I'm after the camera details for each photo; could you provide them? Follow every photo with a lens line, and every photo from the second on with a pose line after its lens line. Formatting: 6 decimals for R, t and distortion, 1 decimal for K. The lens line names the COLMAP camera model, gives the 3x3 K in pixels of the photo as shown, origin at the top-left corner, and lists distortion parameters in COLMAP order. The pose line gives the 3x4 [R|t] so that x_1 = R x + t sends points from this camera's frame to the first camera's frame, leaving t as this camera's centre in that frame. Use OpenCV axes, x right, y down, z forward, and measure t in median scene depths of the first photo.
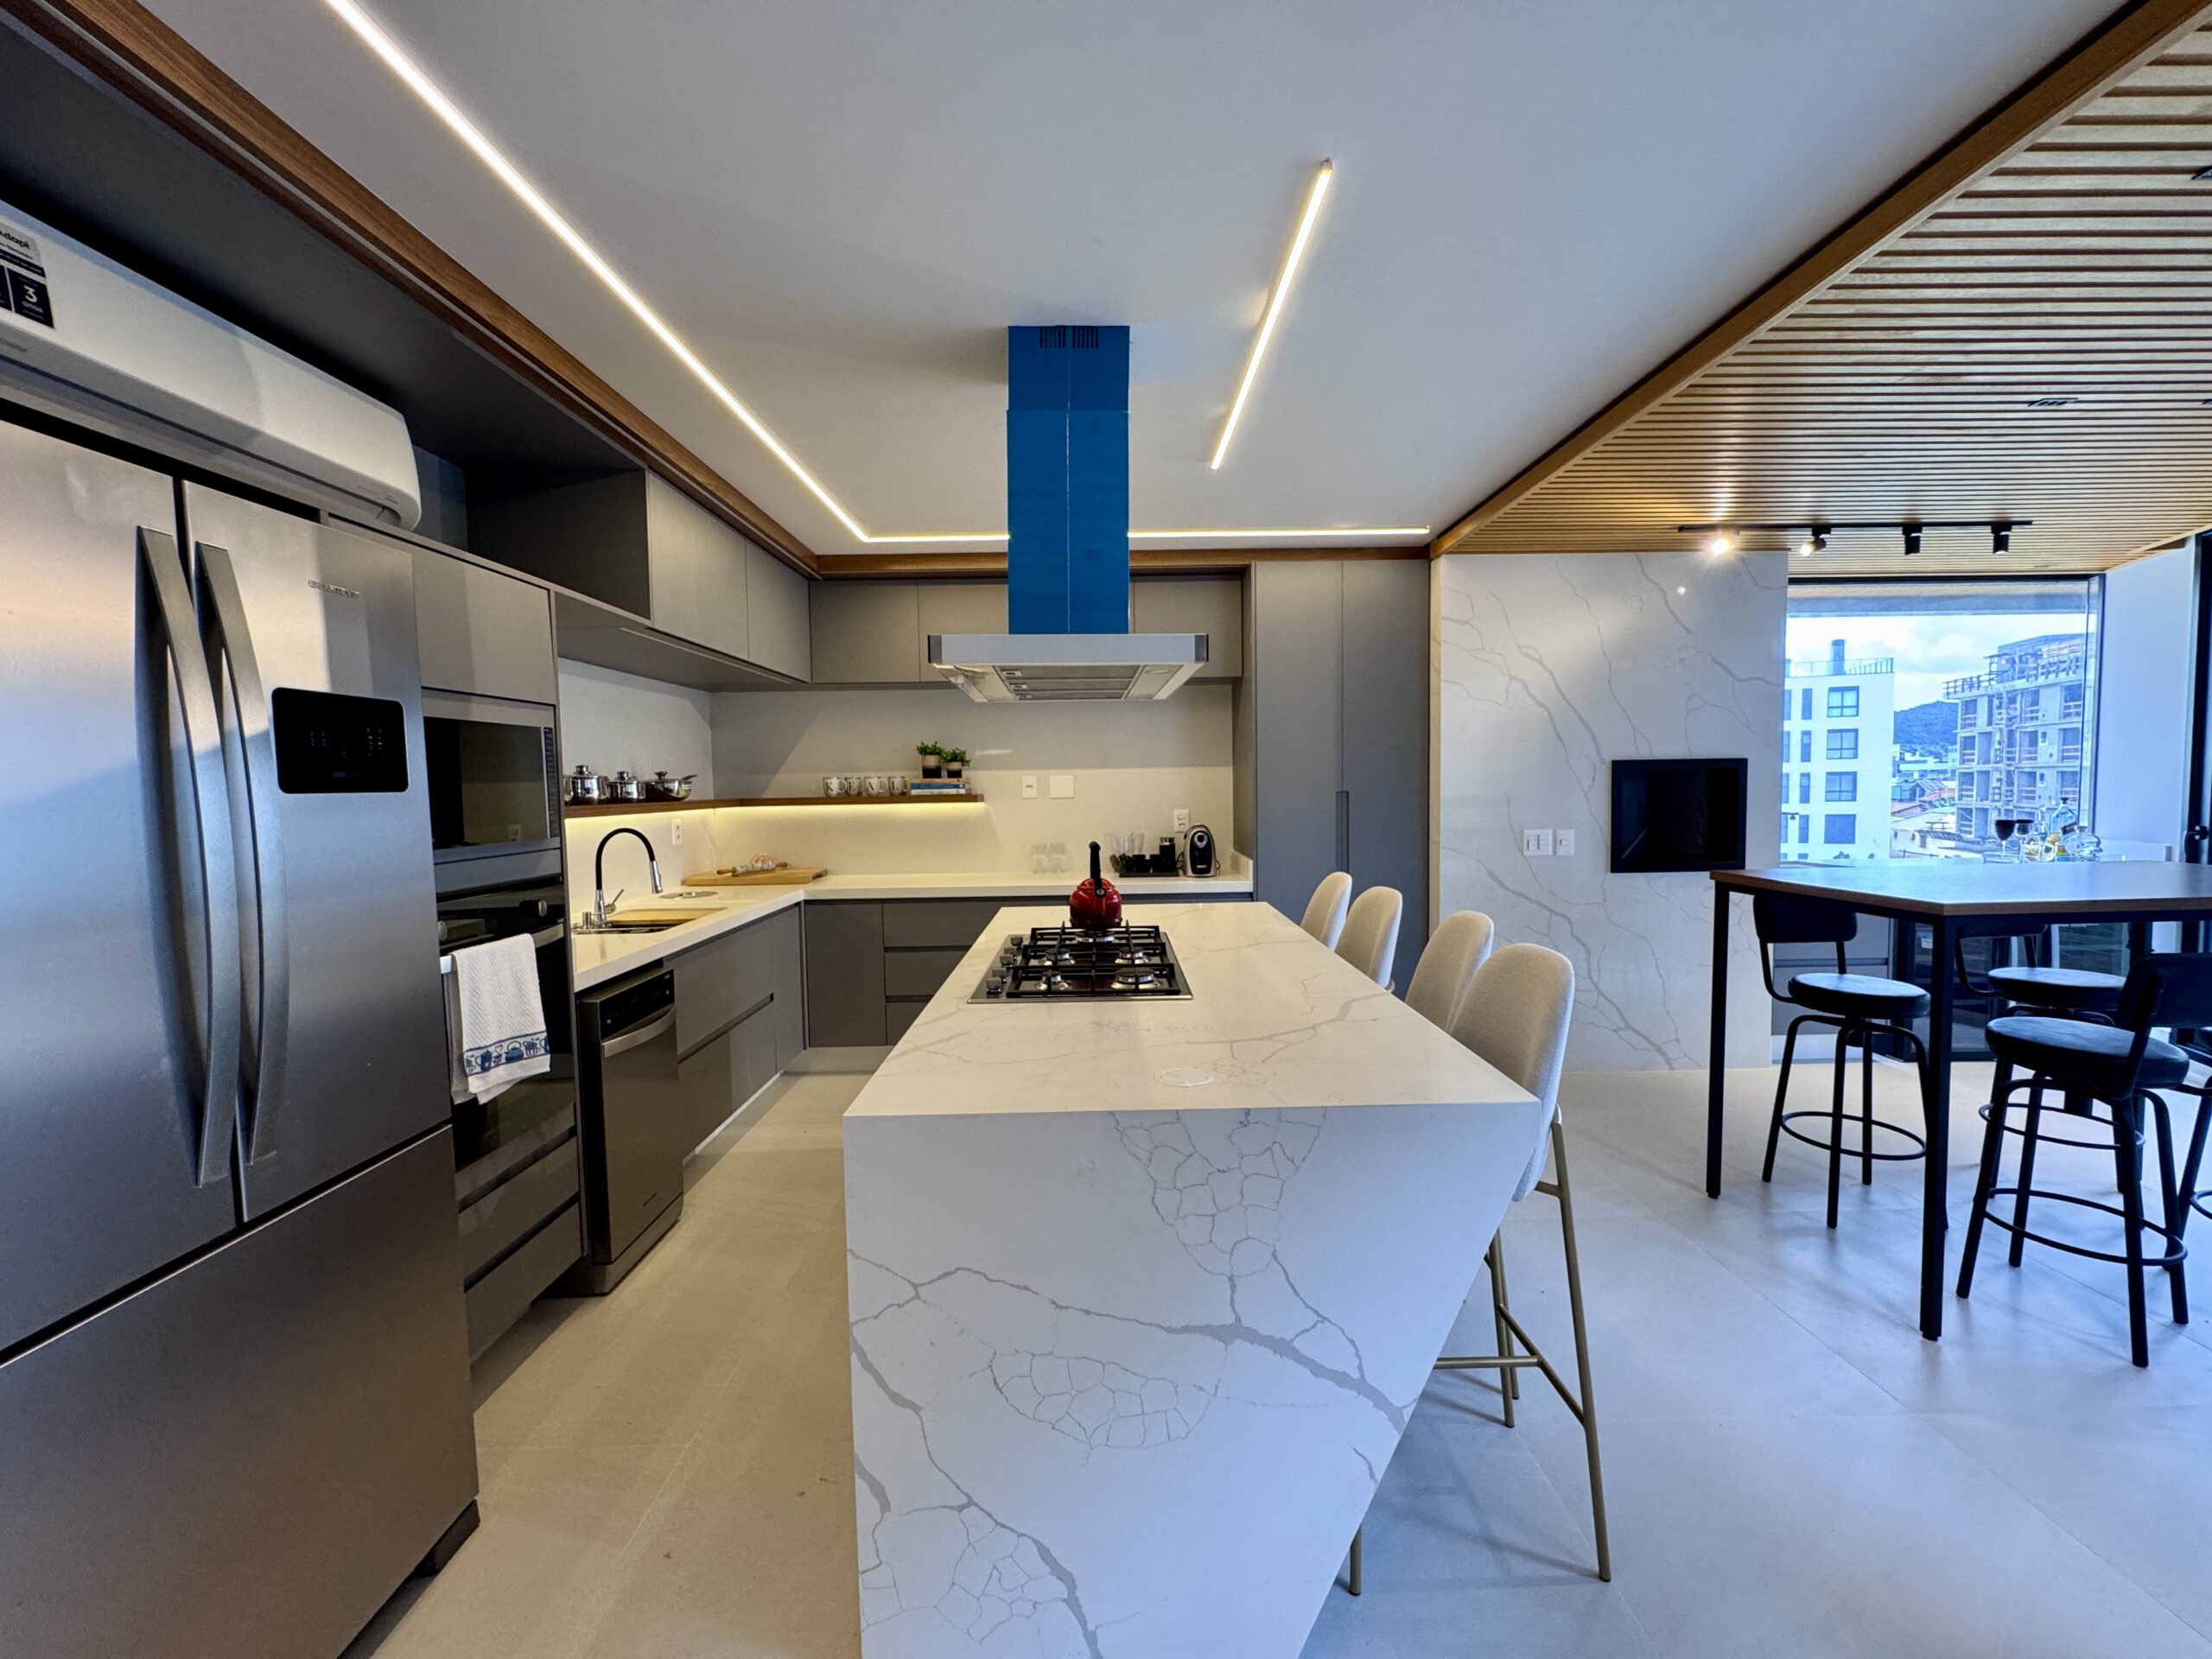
lens RADIAL K [[888.1, 0, 1105.8], [0, 888.1, 830.0], [0, 0, 1]] dist [-0.003811, 0.000887]
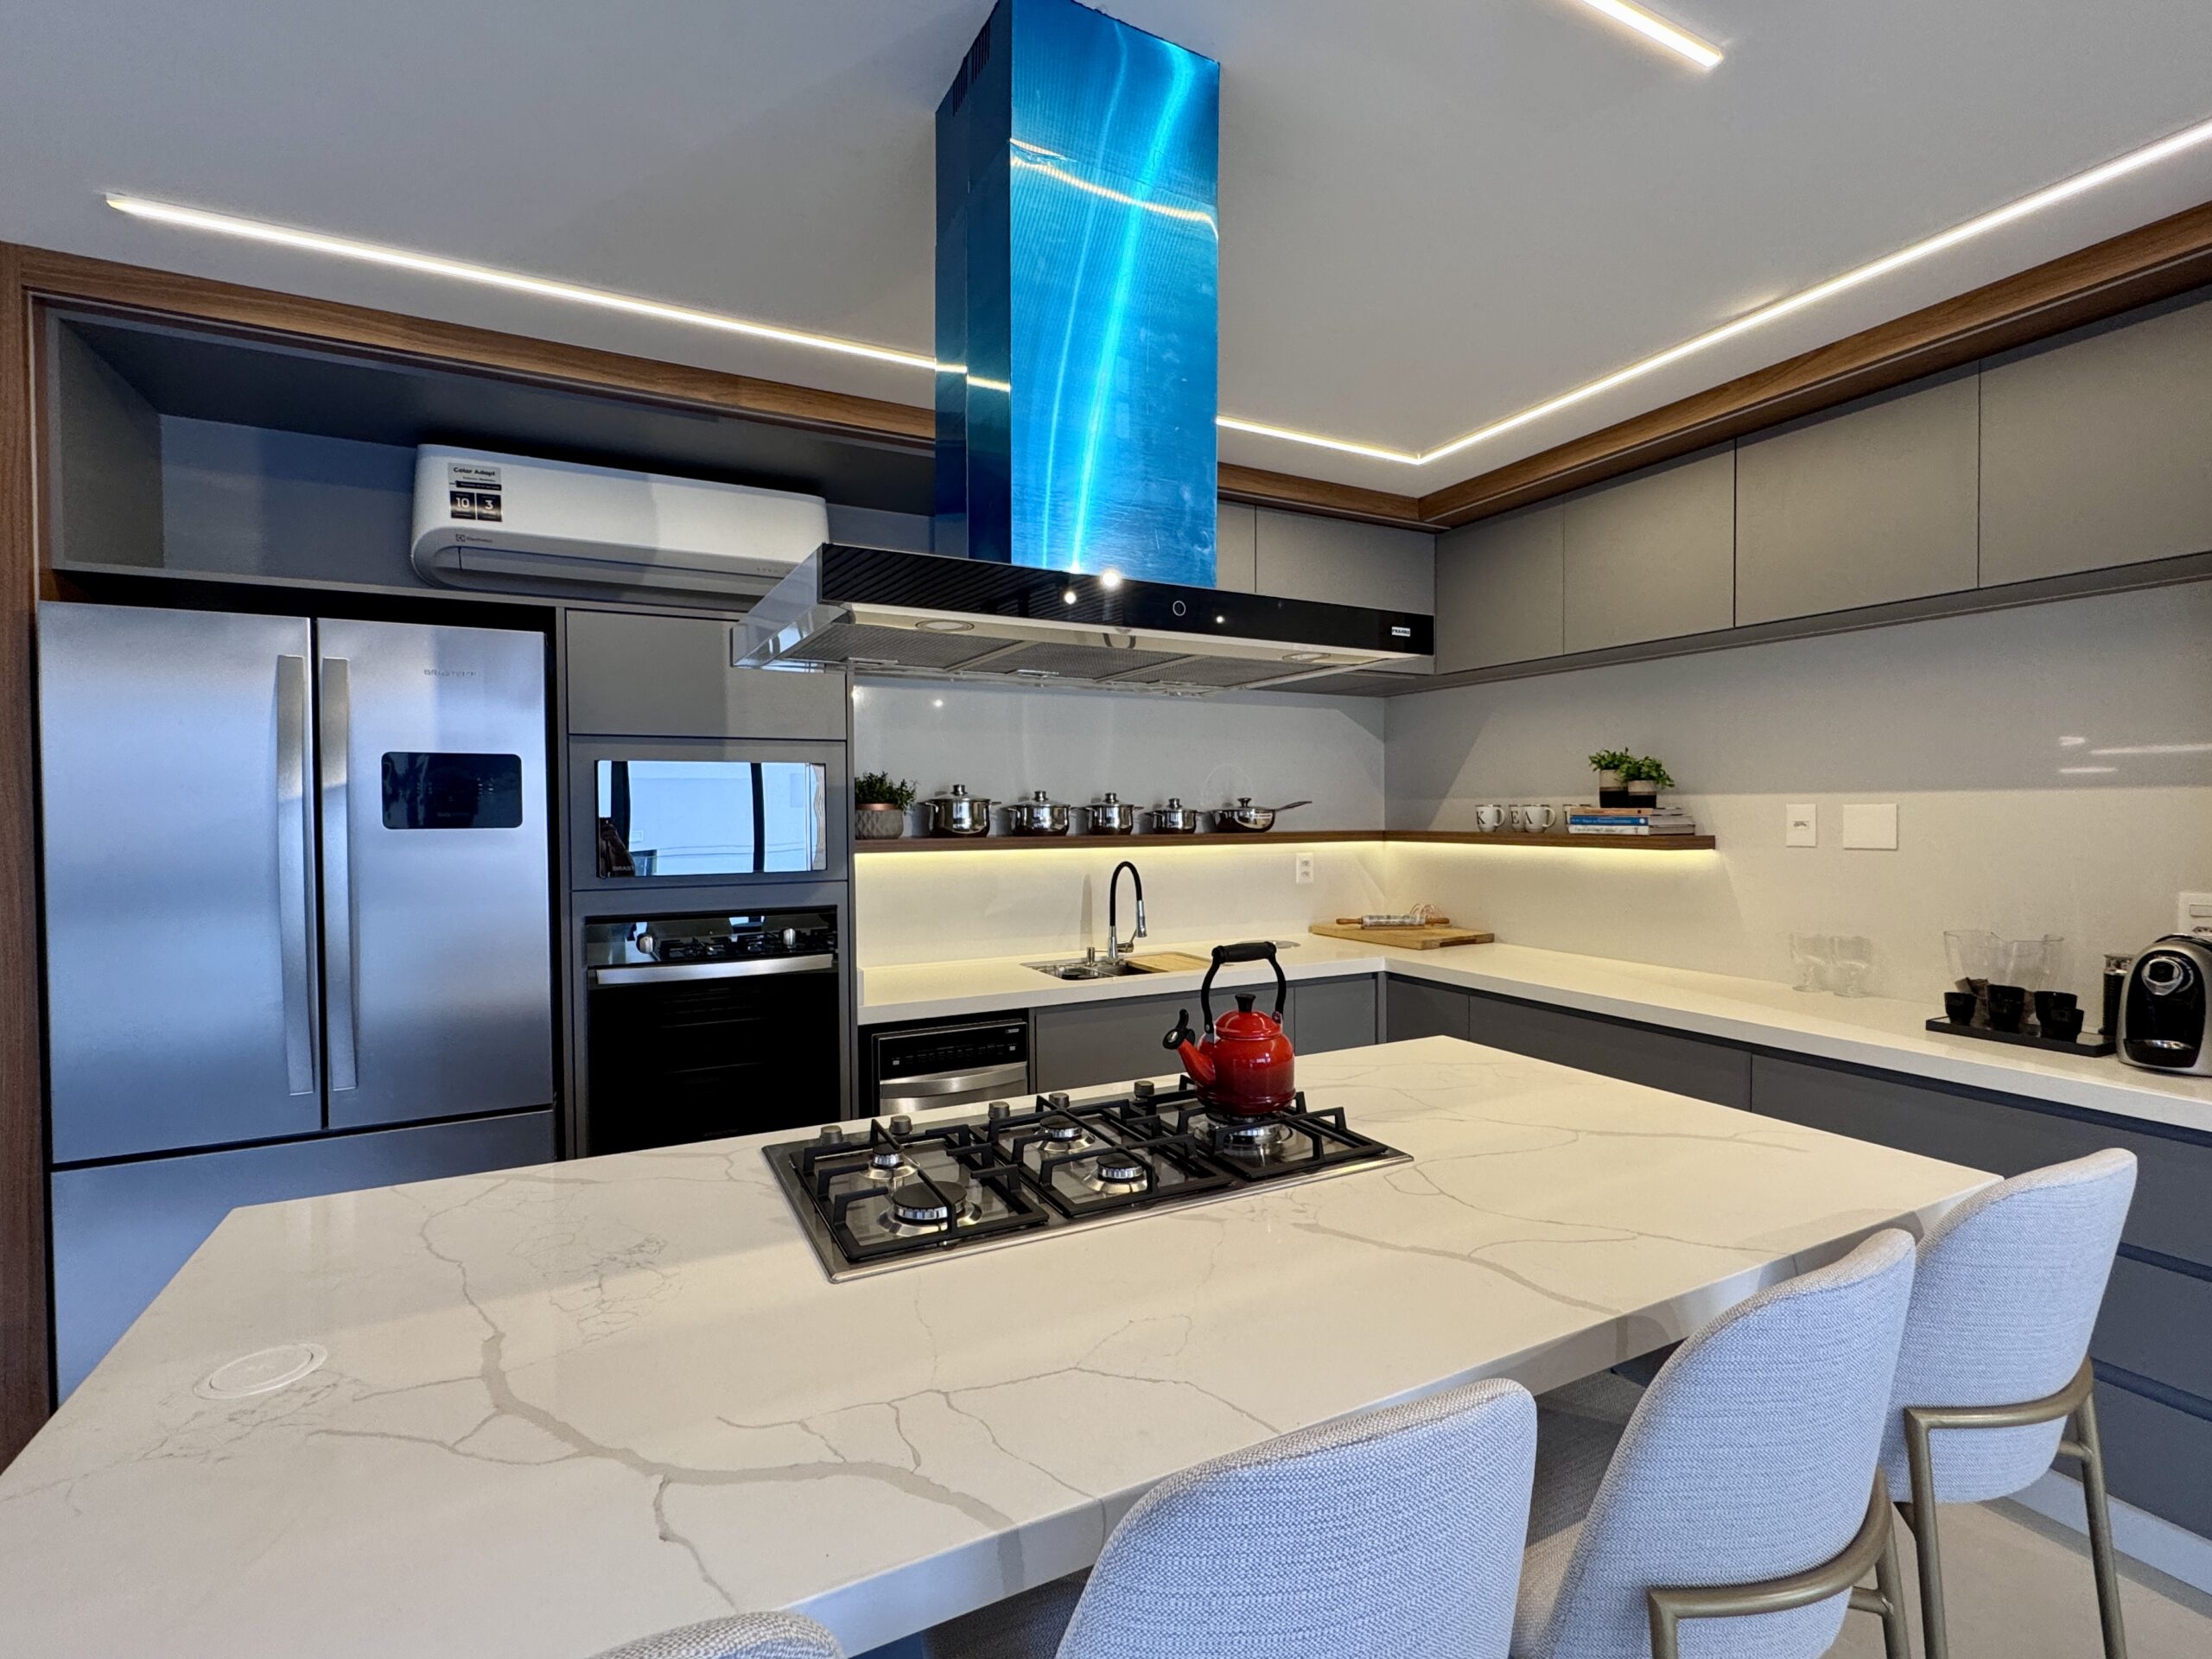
lens RADIAL K [[1024.9, 0, 1102.6], [0, 1024.9, 831.6], [0, 0, 1]] dist [-0.002287, -0.000041]
pose [[0.448245, 0.032827, -0.893308, 0.306557], [-0.050345, 0.998666, 0.011437, -0.034781], [0.892492, 0.039847, 0.449300, 0.397314]]
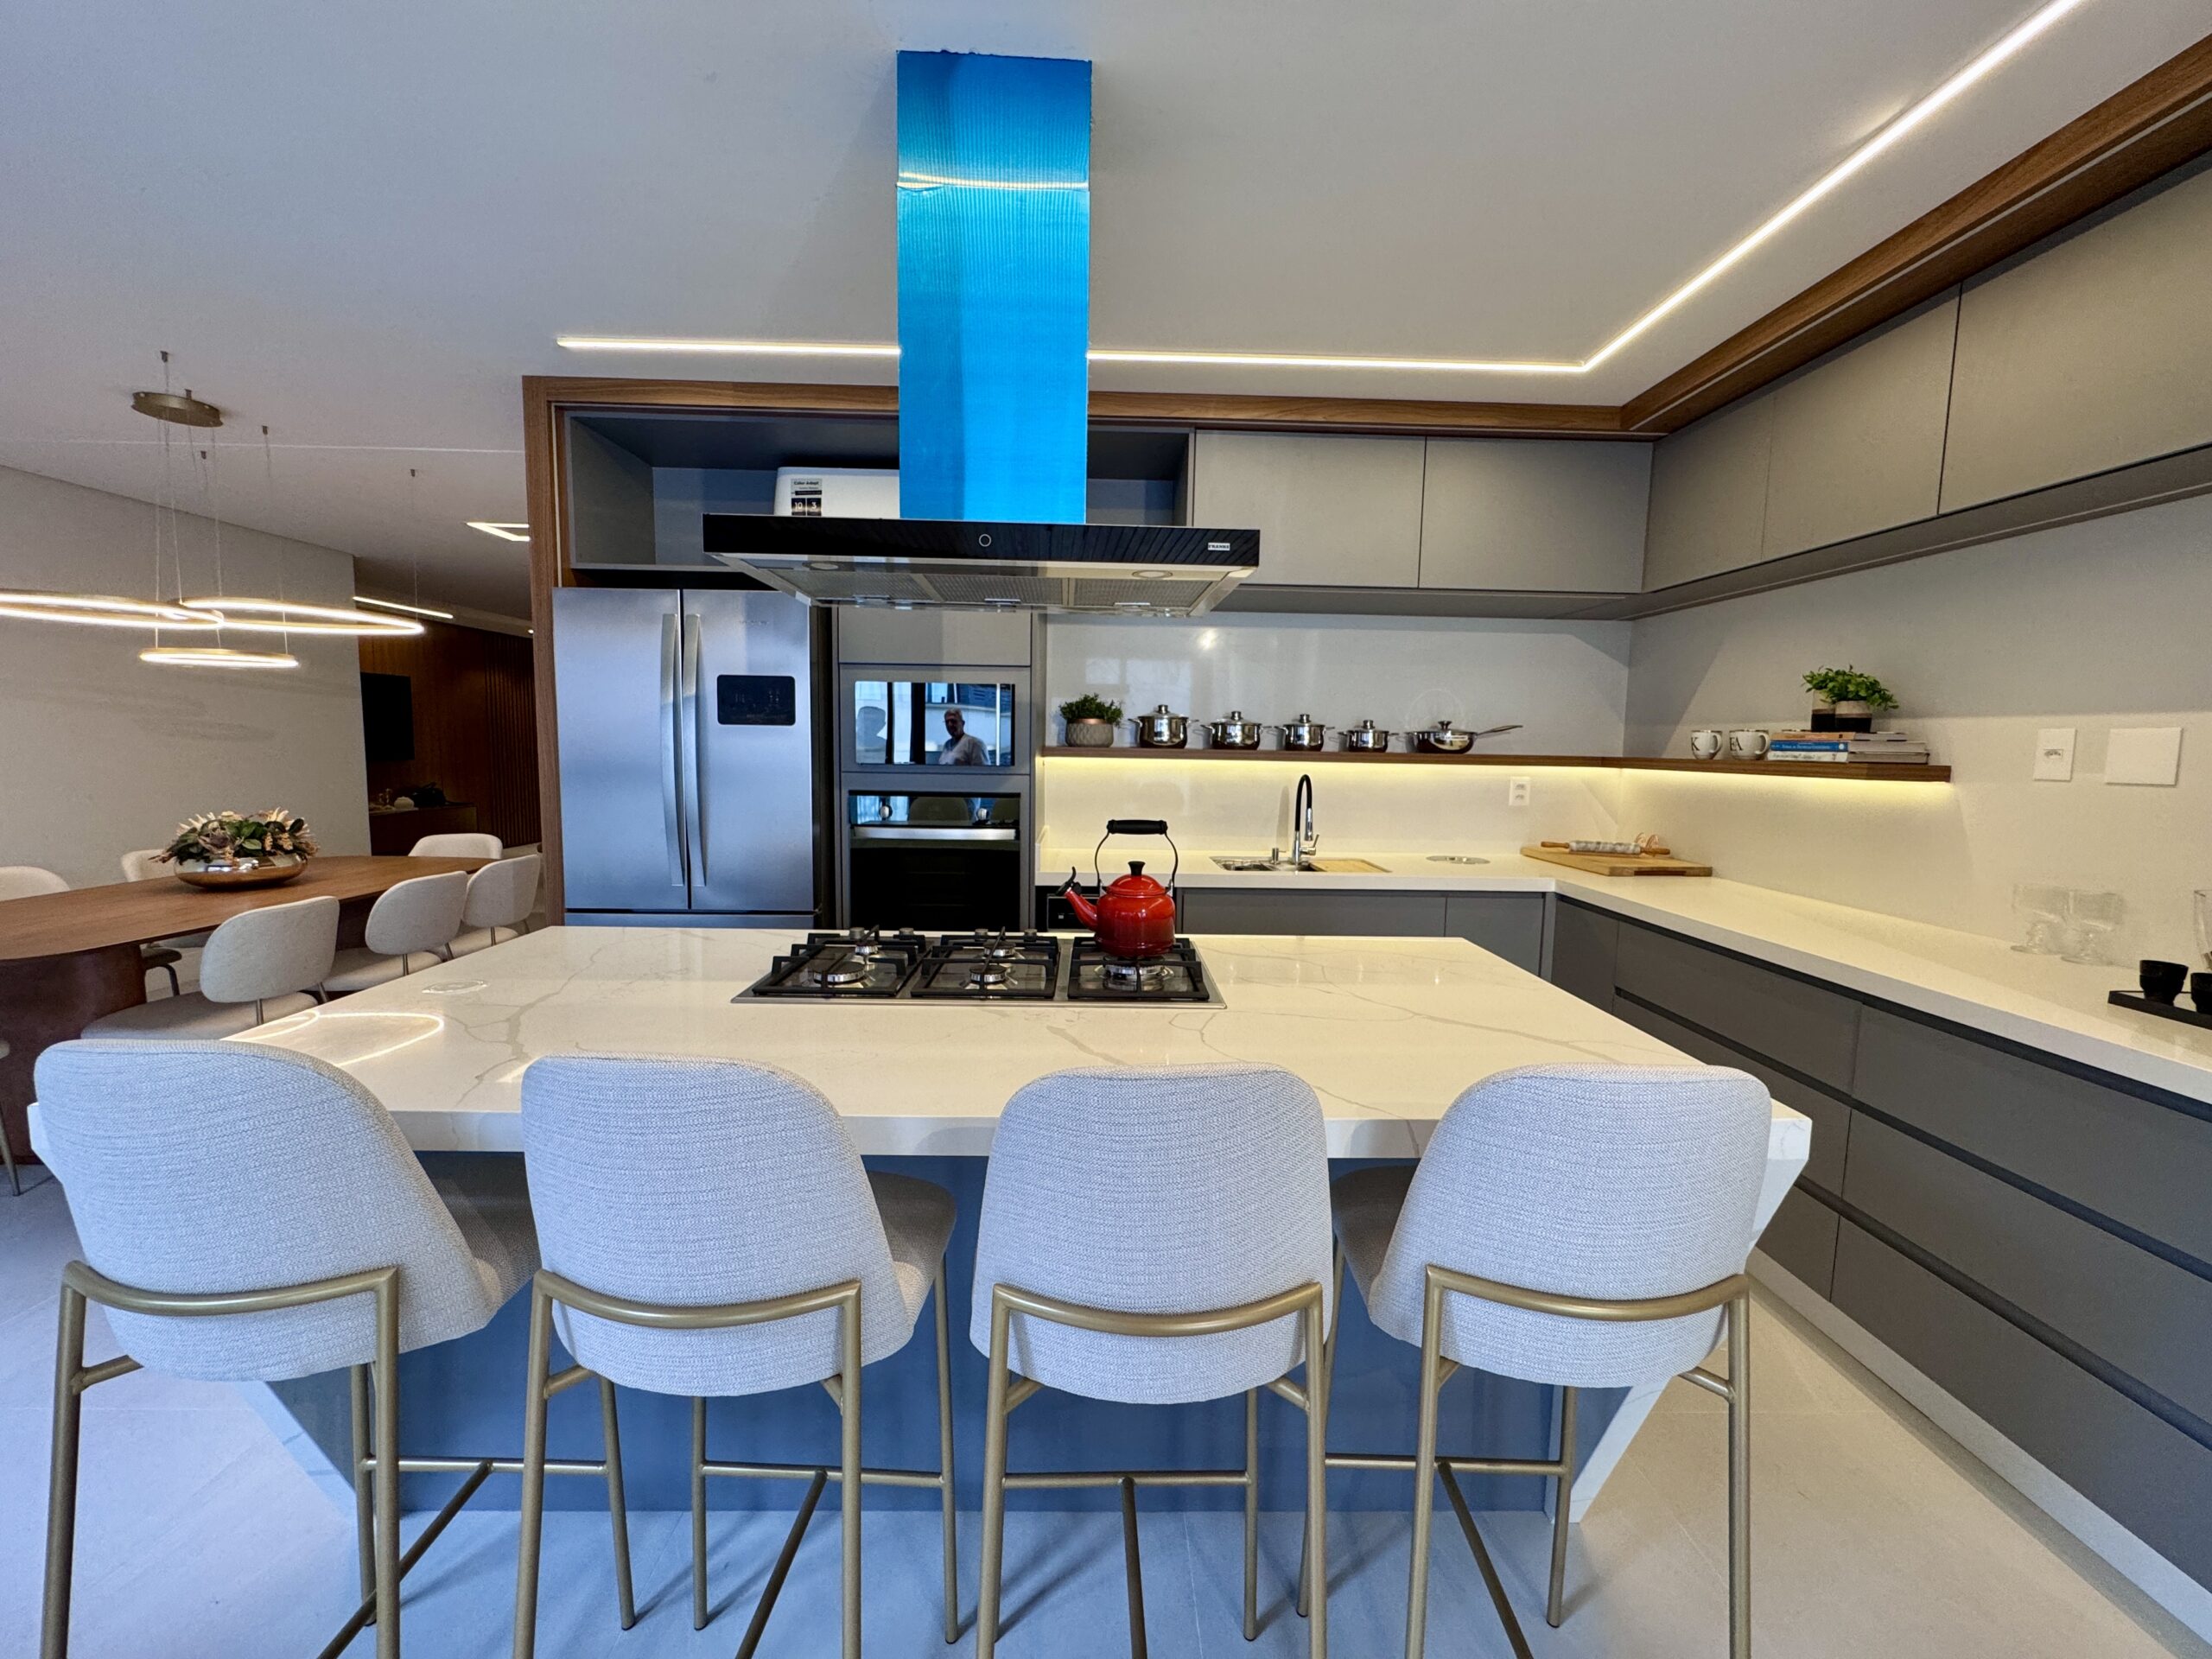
lens RADIAL K [[888.1, 0, 1105.4], [0, 888.1, 830.1], [0, 0, 1]] dist [-0.003811, 0.000887]
pose [[0.008164, 0.116294, -0.993181, 0.388857], [-0.071831, 0.990717, 0.115415, -0.032161], [0.997383, 0.070399, 0.016442, 0.596124]]
